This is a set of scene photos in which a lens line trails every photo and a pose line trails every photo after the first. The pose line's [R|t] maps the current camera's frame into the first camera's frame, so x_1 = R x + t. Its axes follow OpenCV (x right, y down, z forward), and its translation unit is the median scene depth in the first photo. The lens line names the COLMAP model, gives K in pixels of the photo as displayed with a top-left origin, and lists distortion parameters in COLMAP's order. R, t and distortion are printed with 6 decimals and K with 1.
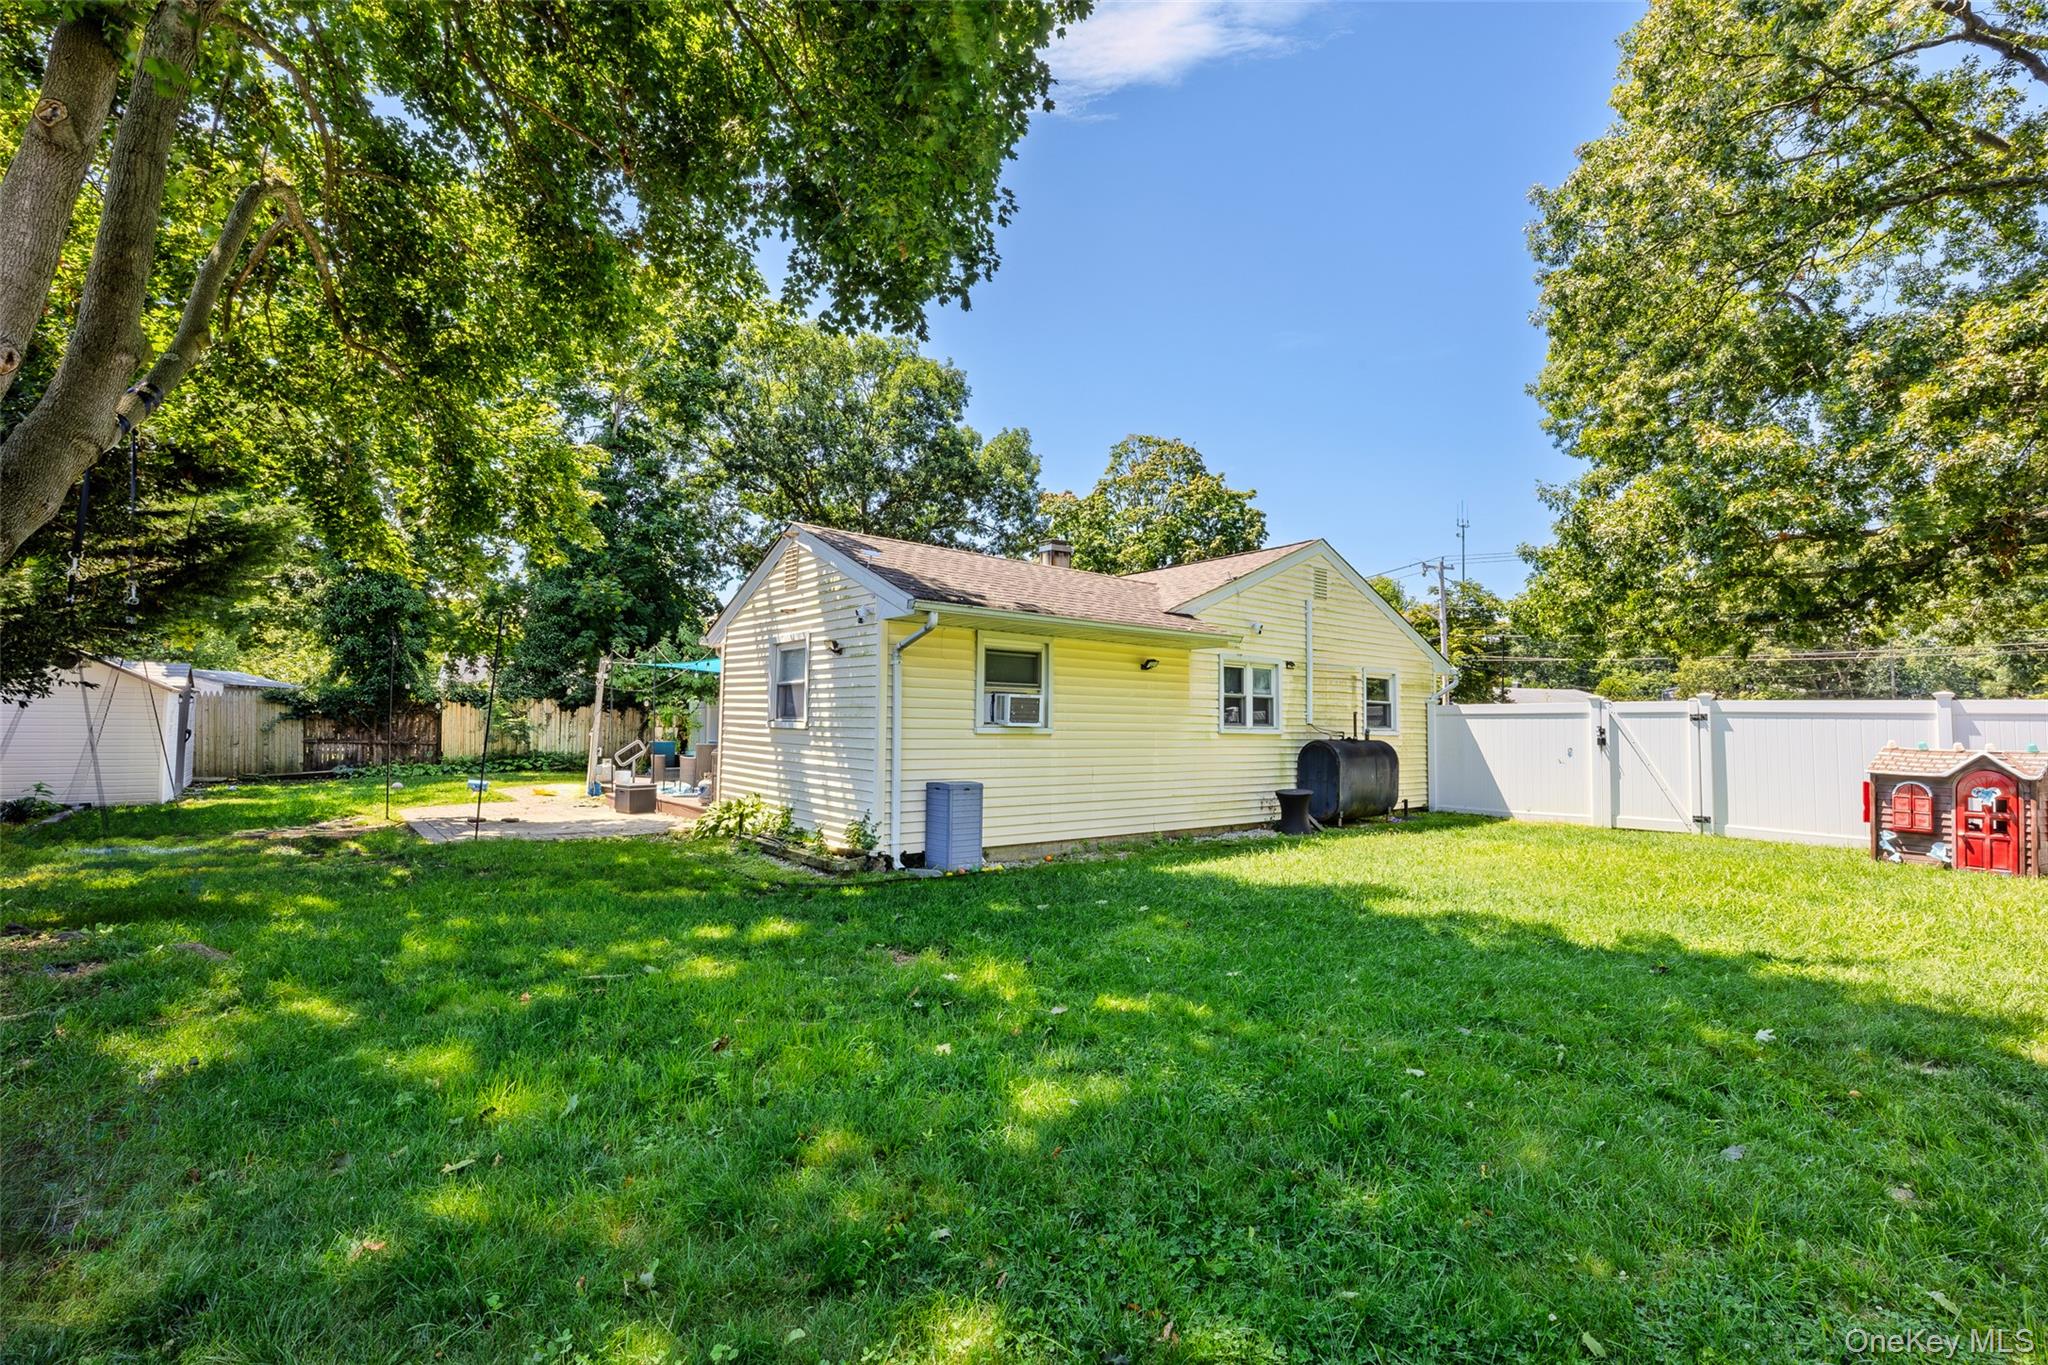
lens RADIAL K [[935.5, 0, 1024.0], [0, 935.5, 673.8], [0, 0, 1]] dist [-0.000054, 0.000049]
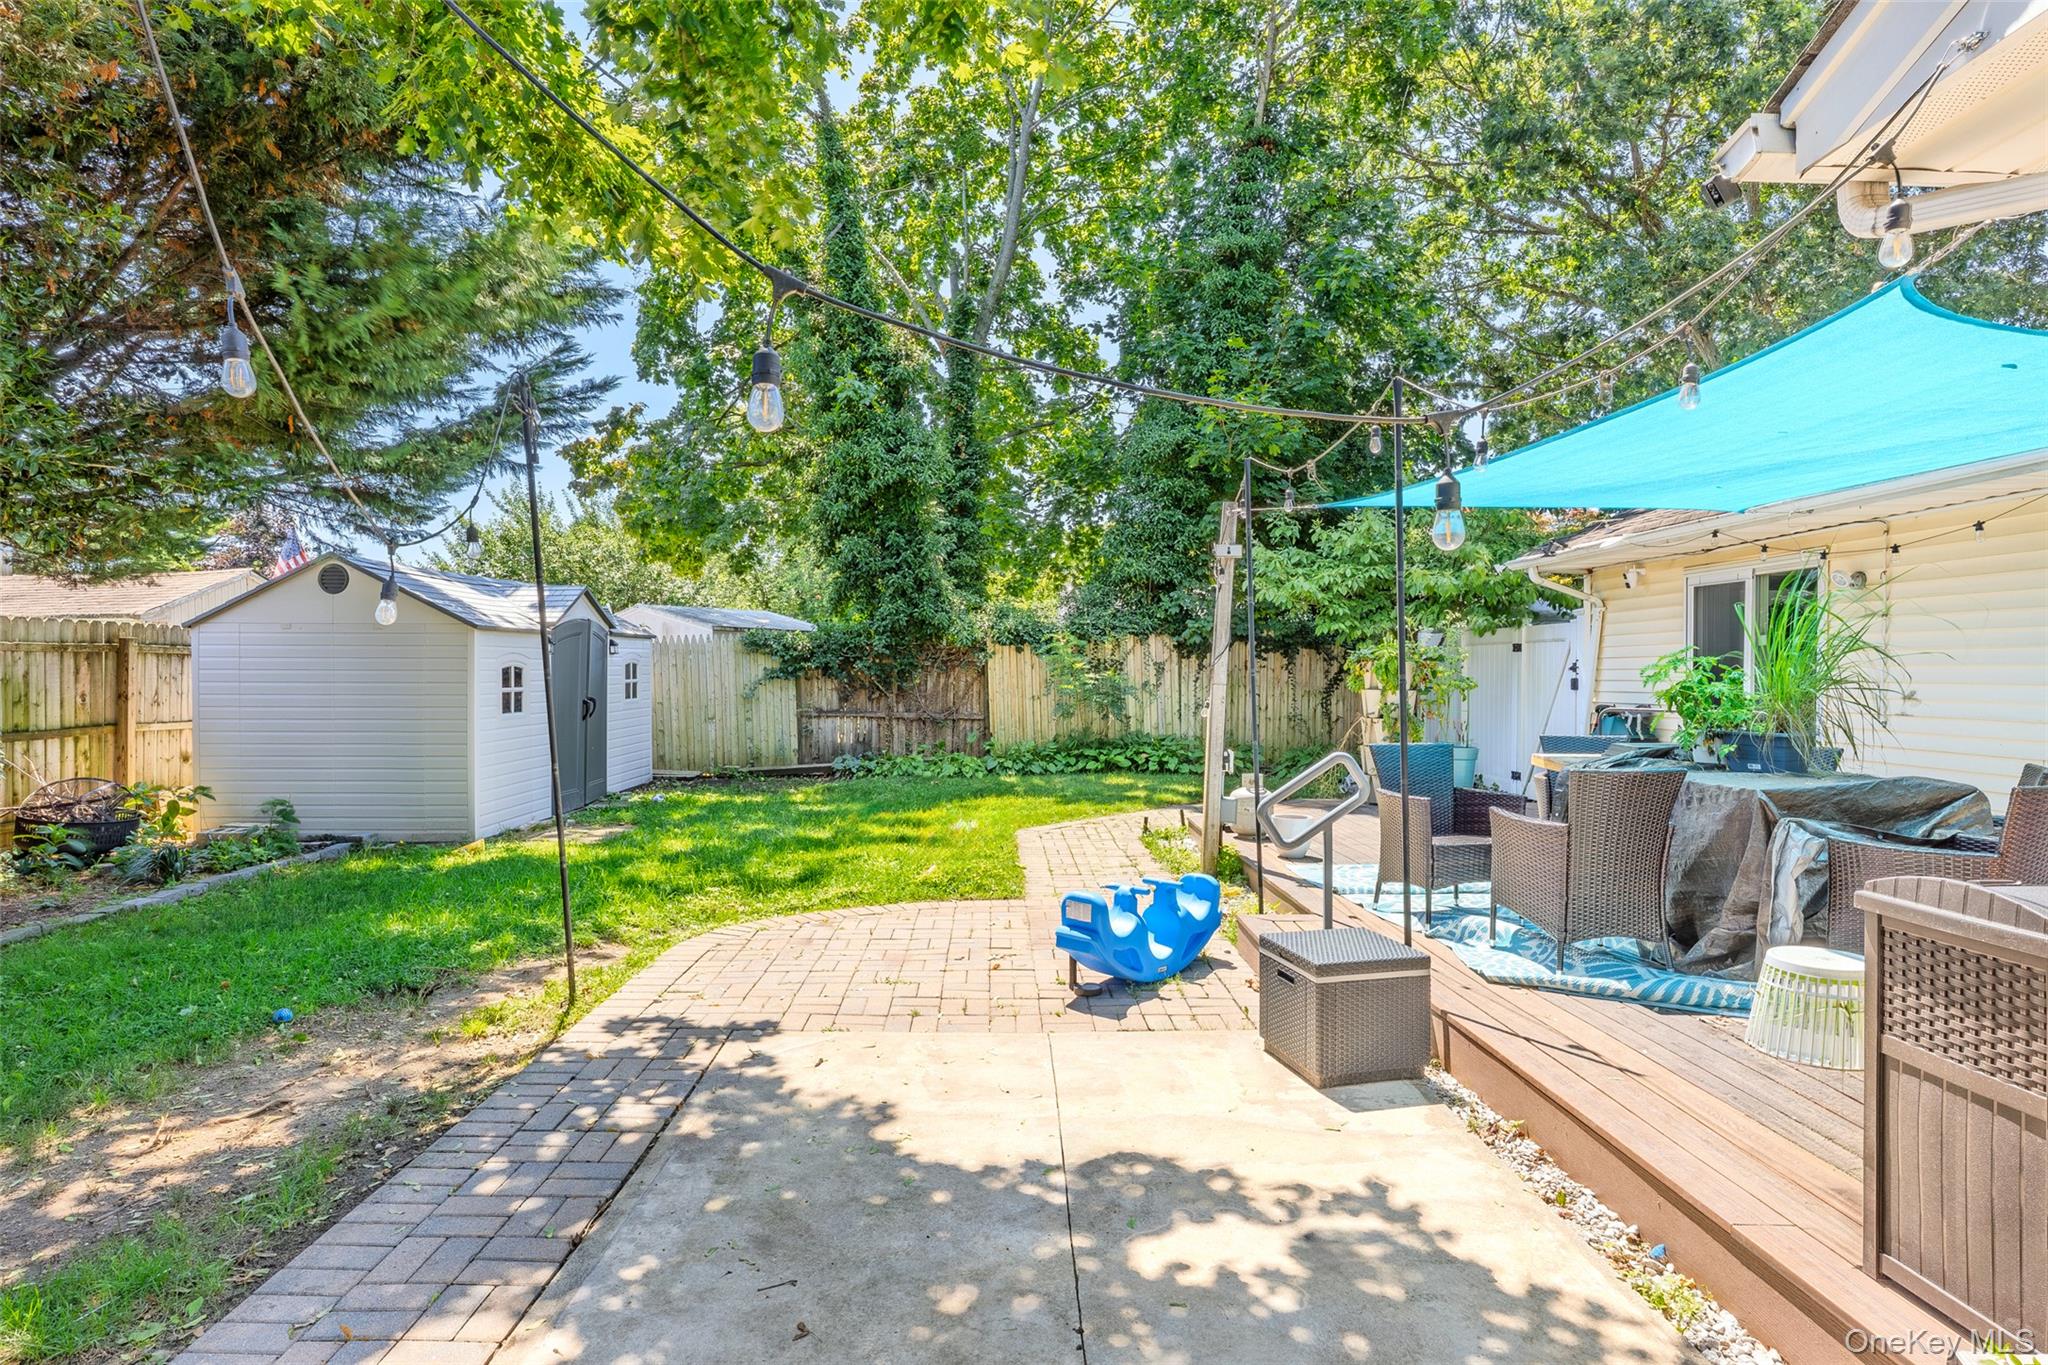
lens RADIAL K [[1117.5, 0, 1020.6], [0, 1117.5, 674.6], [0, 0, 1]] dist [-0.000477, -0.000005]
pose [[0.797541, -0.011378, -0.603157, -0.204681], [0.041346, 0.998502, 0.035836, 0.025201], [0.601846, -0.053519, 0.796817, 0.485886]]
